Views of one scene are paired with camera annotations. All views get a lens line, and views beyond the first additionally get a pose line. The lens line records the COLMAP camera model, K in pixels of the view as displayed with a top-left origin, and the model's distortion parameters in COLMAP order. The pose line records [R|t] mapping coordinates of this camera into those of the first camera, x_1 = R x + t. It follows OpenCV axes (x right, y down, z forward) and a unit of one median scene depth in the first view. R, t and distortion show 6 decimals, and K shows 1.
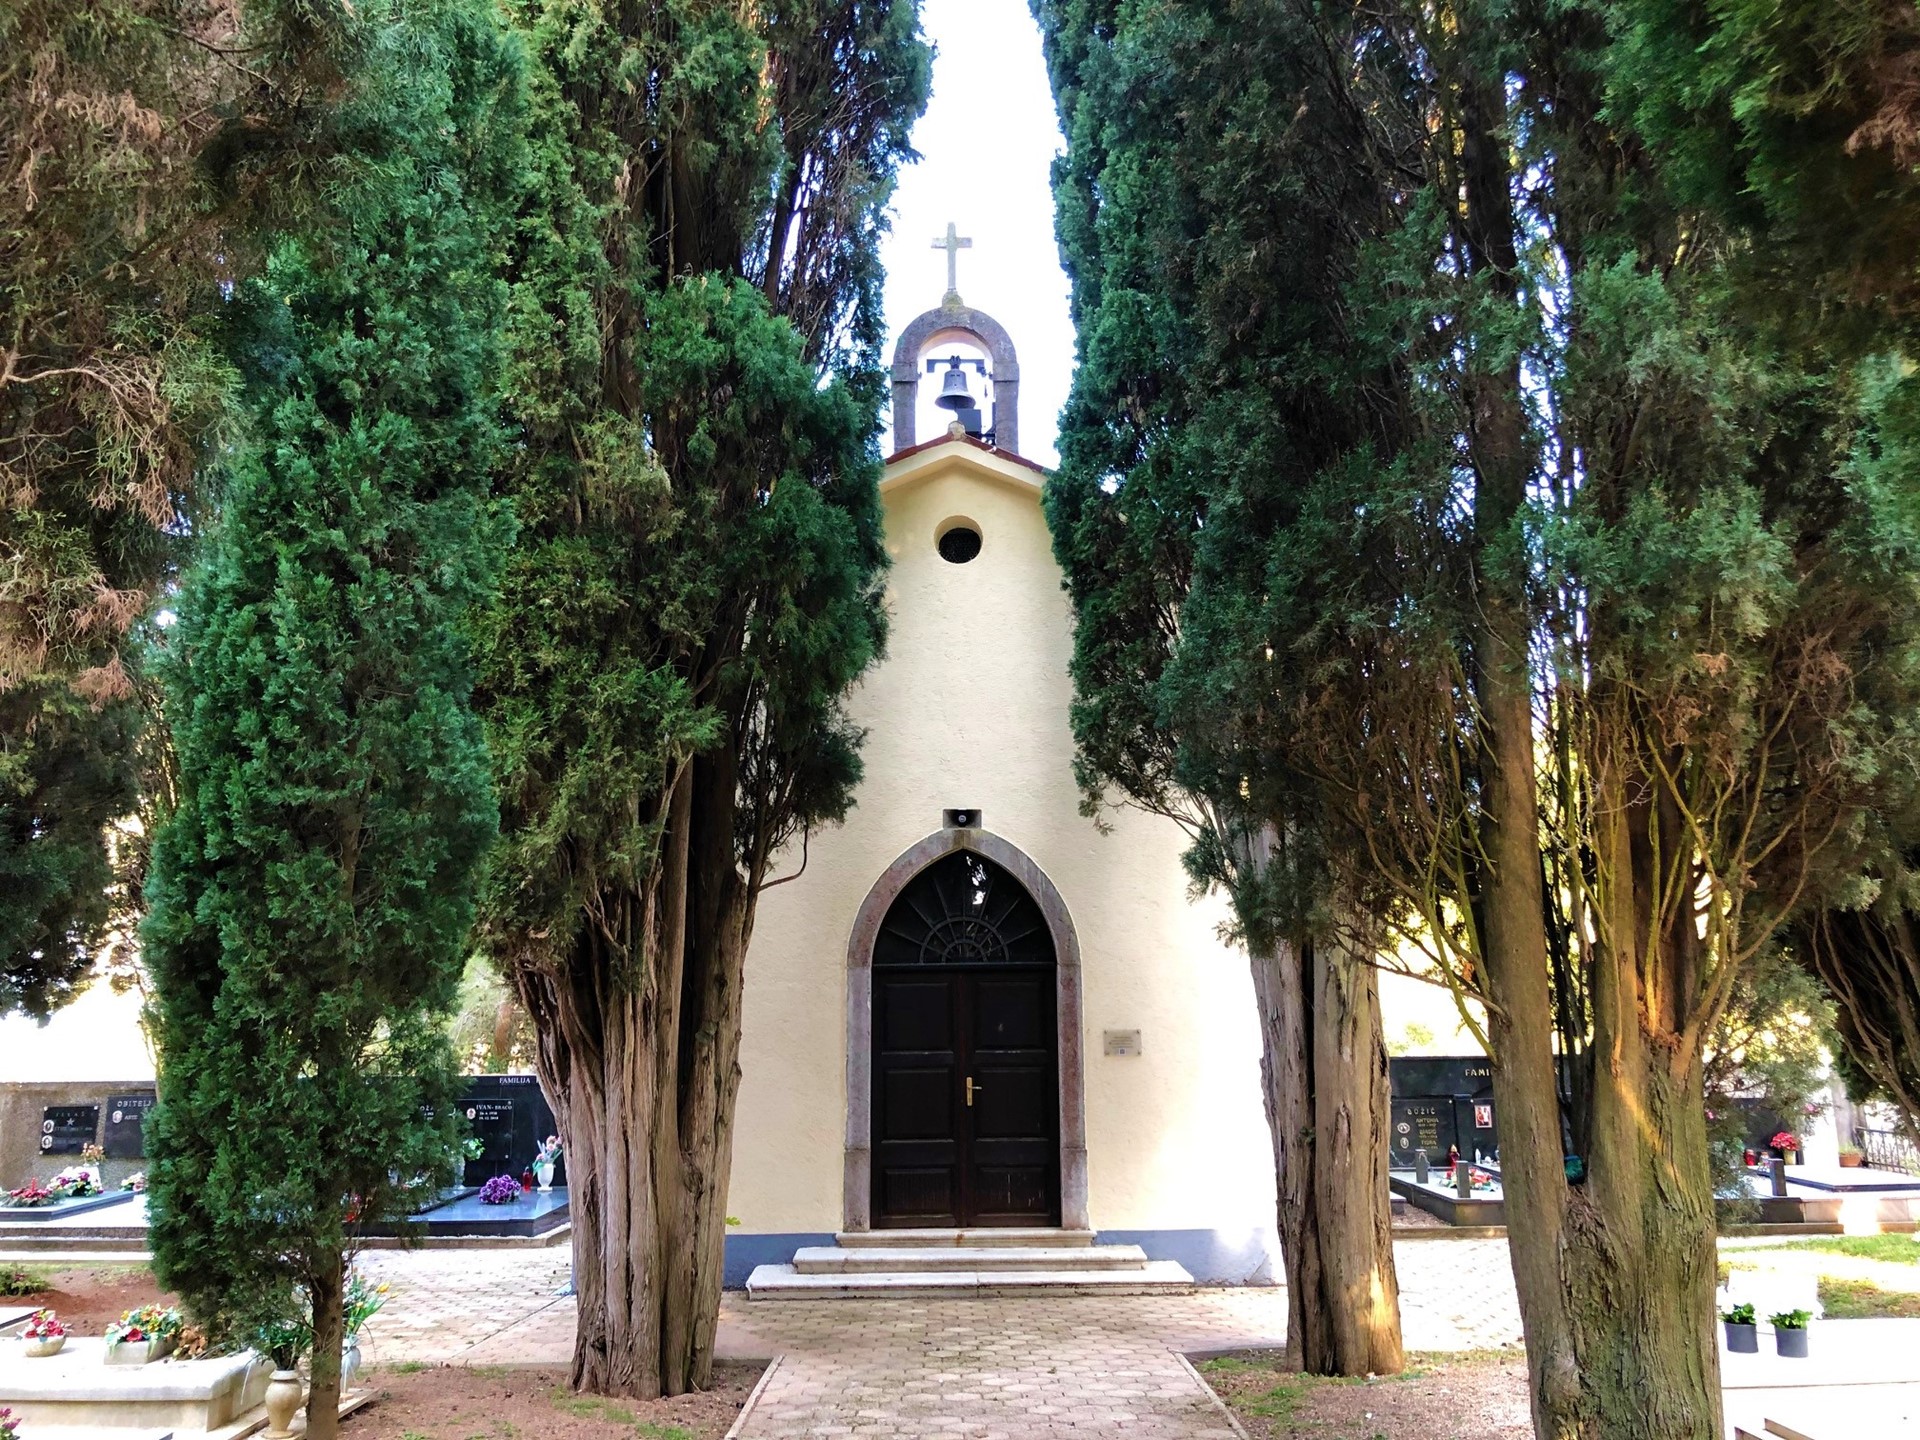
lens RADIAL K [[1546.5, 0, 968.9], [0, 1546.5, 710.0], [0, 0, 1]] dist [0.057137, -0.000805]
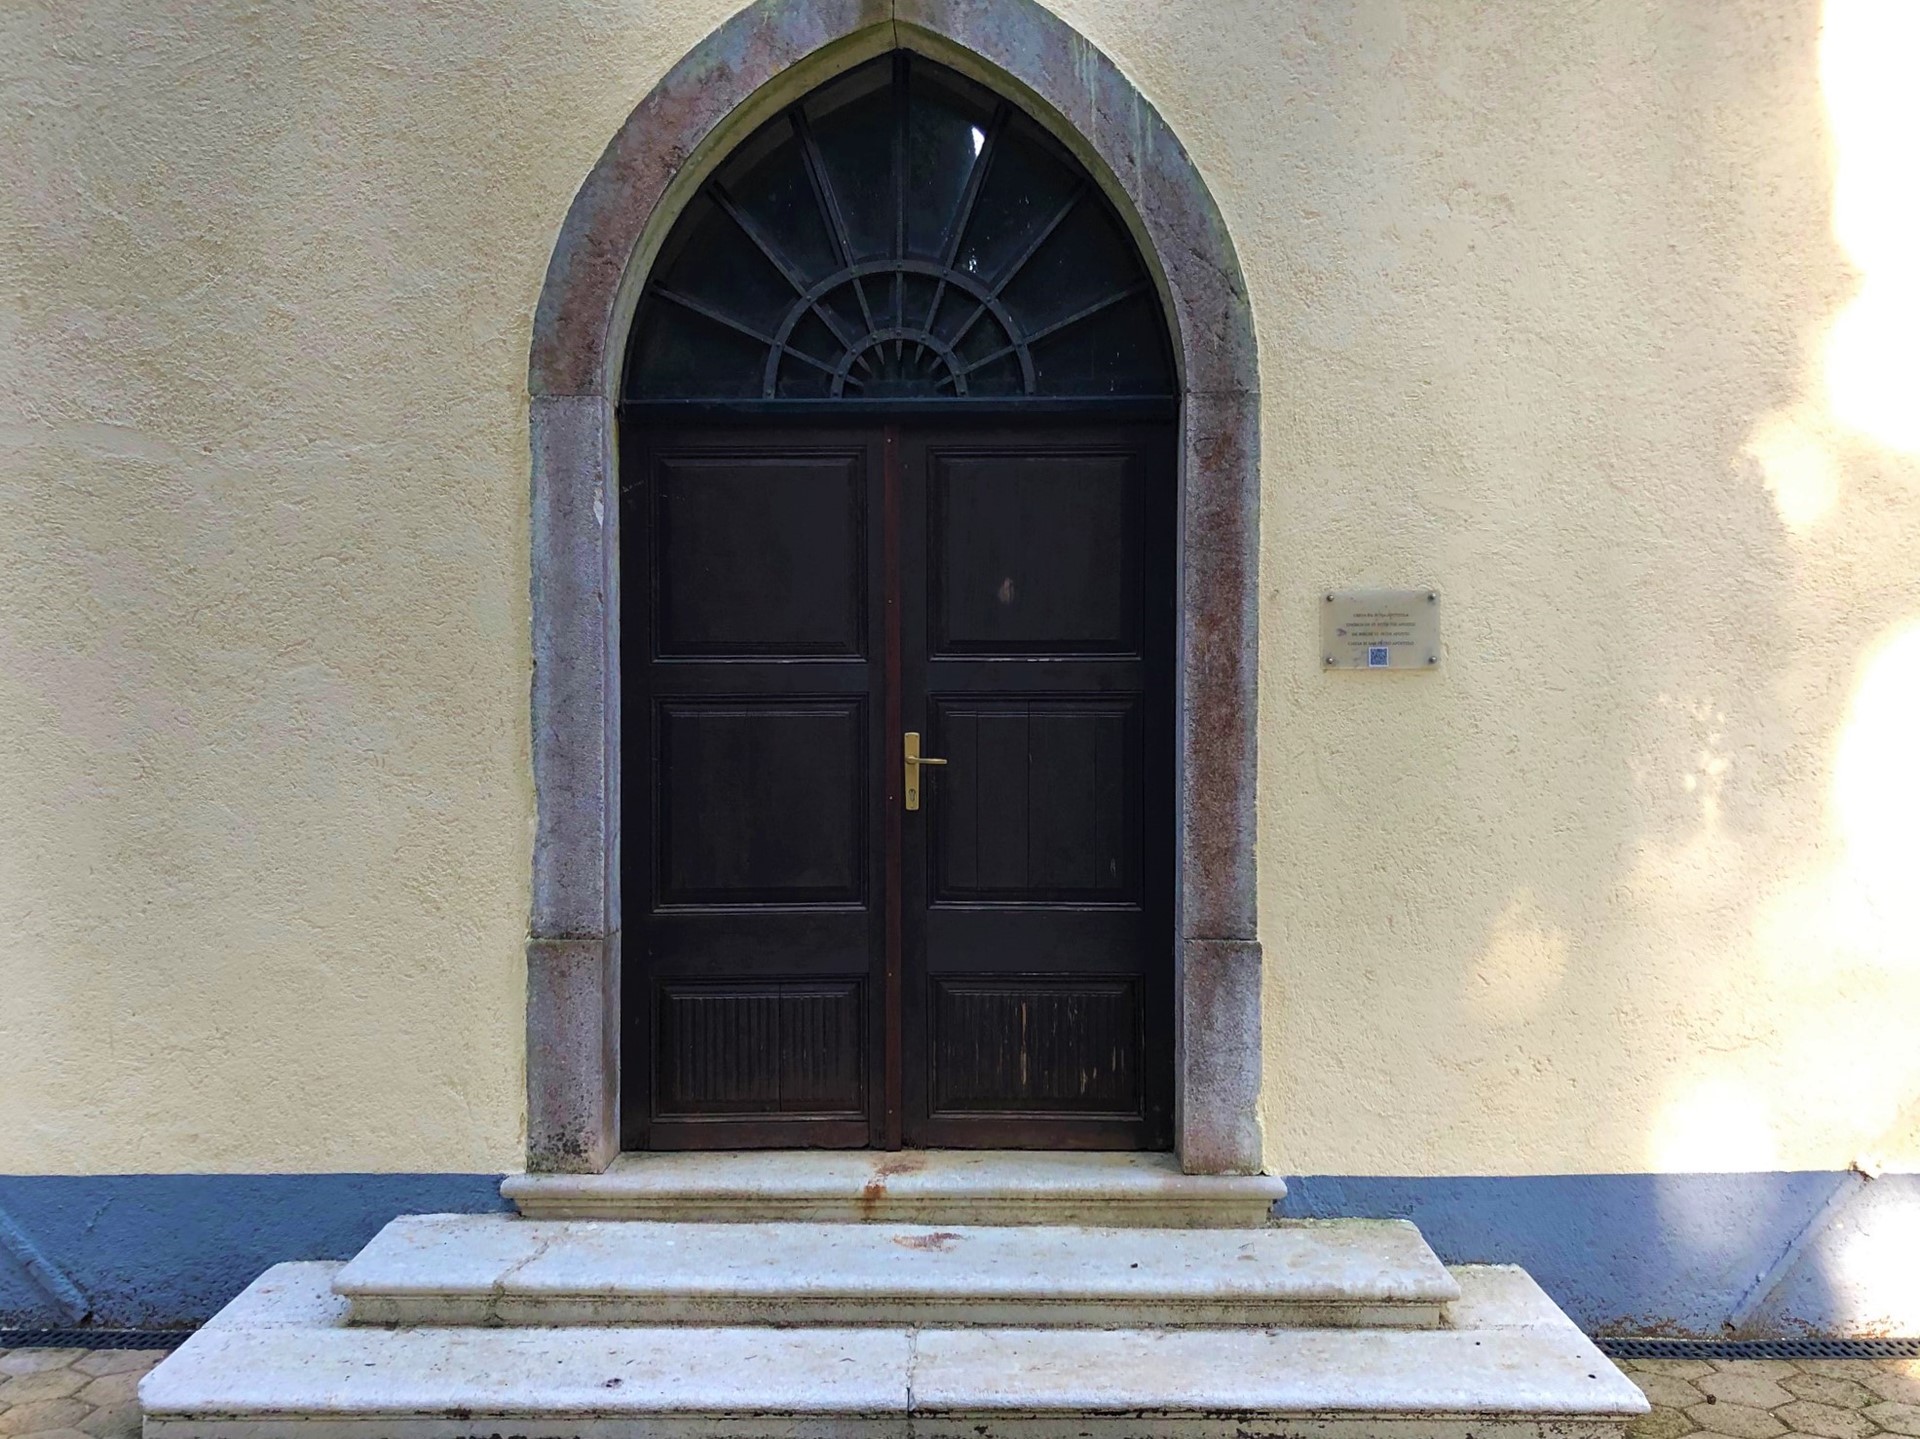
lens RADIAL K [[1546.5, 0, 957.5], [0, 1546.5, 716.3], [0, 0, 1]] dist [0.057137, -0.000805]
pose [[0.999075, 0.008069, -0.042234, 0.024714], [0.002004, 0.972427, 0.233199, 0.157536], [0.042951, -0.233068, 0.971511, 0.683427]]
